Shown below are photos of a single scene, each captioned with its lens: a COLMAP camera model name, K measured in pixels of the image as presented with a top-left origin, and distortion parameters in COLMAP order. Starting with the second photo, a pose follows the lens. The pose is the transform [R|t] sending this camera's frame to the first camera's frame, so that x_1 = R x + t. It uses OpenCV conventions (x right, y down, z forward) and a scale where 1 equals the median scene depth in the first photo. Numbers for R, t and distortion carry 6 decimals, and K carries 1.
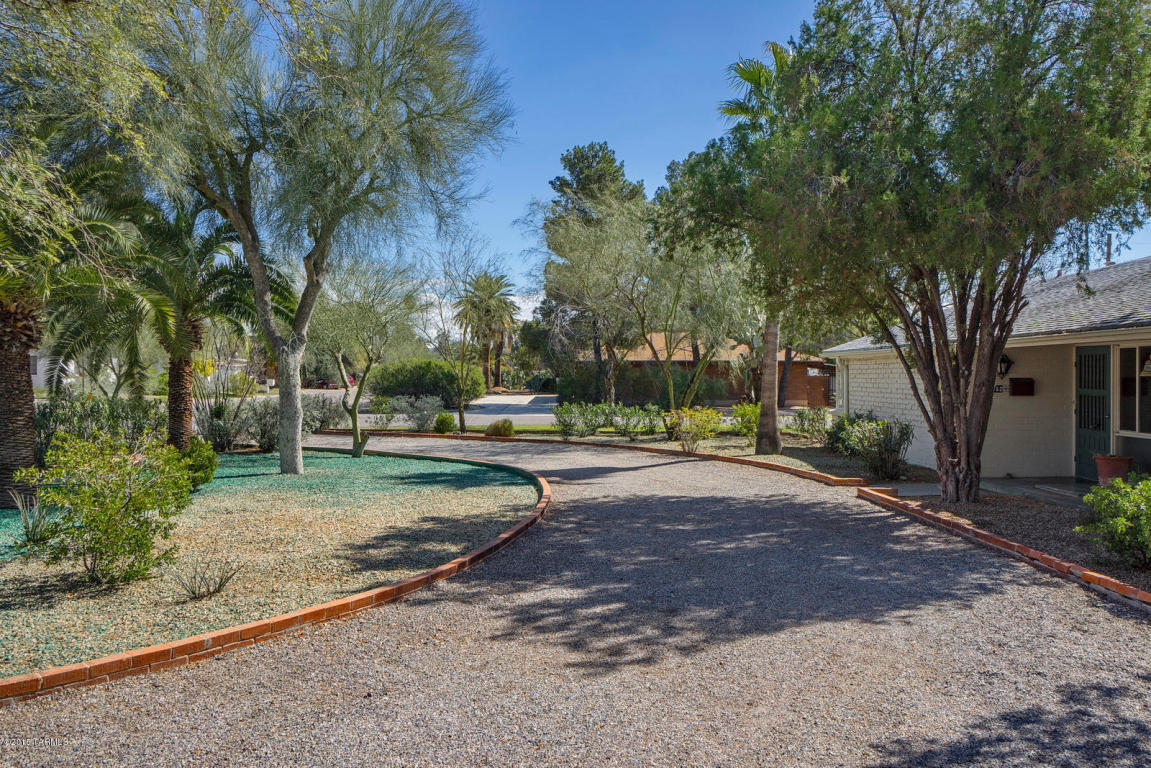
lens RADIAL K [[899.9, 0, 580.3], [0, 899.9, 379.4], [0, 0, 1]] dist [-0.016567, 0.006689]
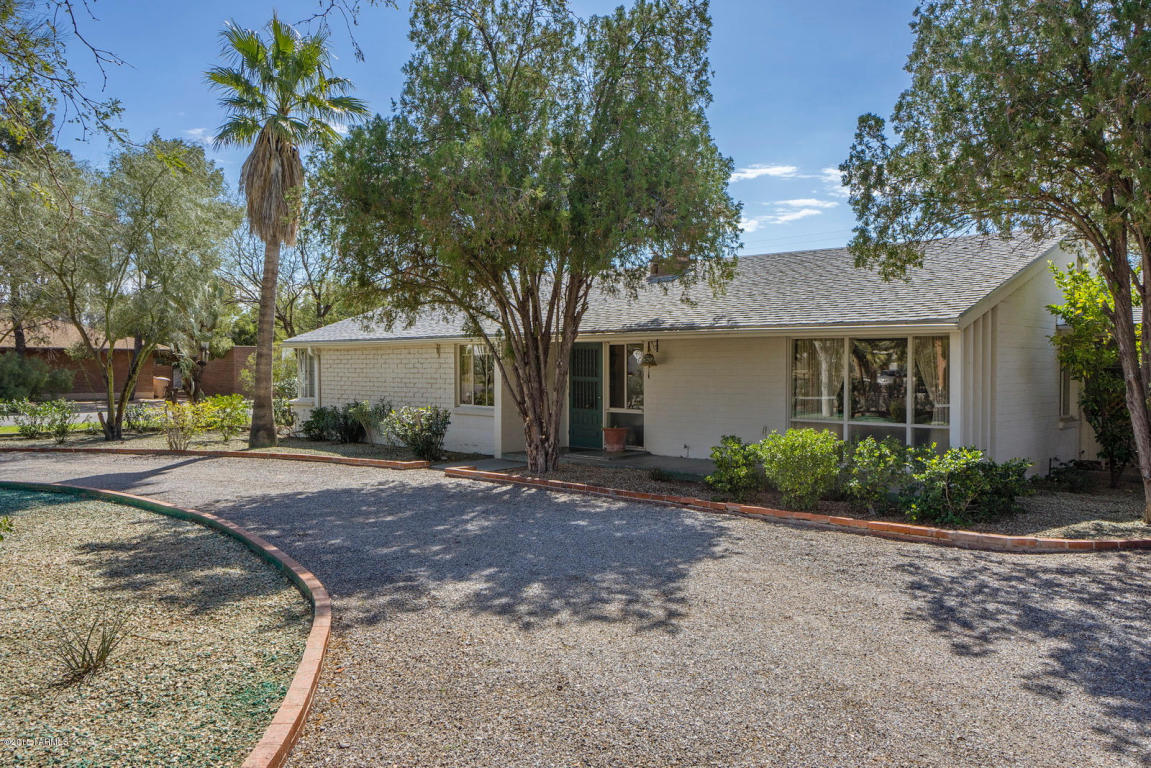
lens RADIAL K [[899.9, 0, 580.4], [0, 899.9, 383.4], [0, 0, 1]] dist [-0.016567, 0.006689]
pose [[0.670683, -0.010966, 0.741663, -0.452383], [0.001030, 0.999904, 0.013853, 0.003002], [-0.741744, -0.008527, 0.670629, 0.175322]]
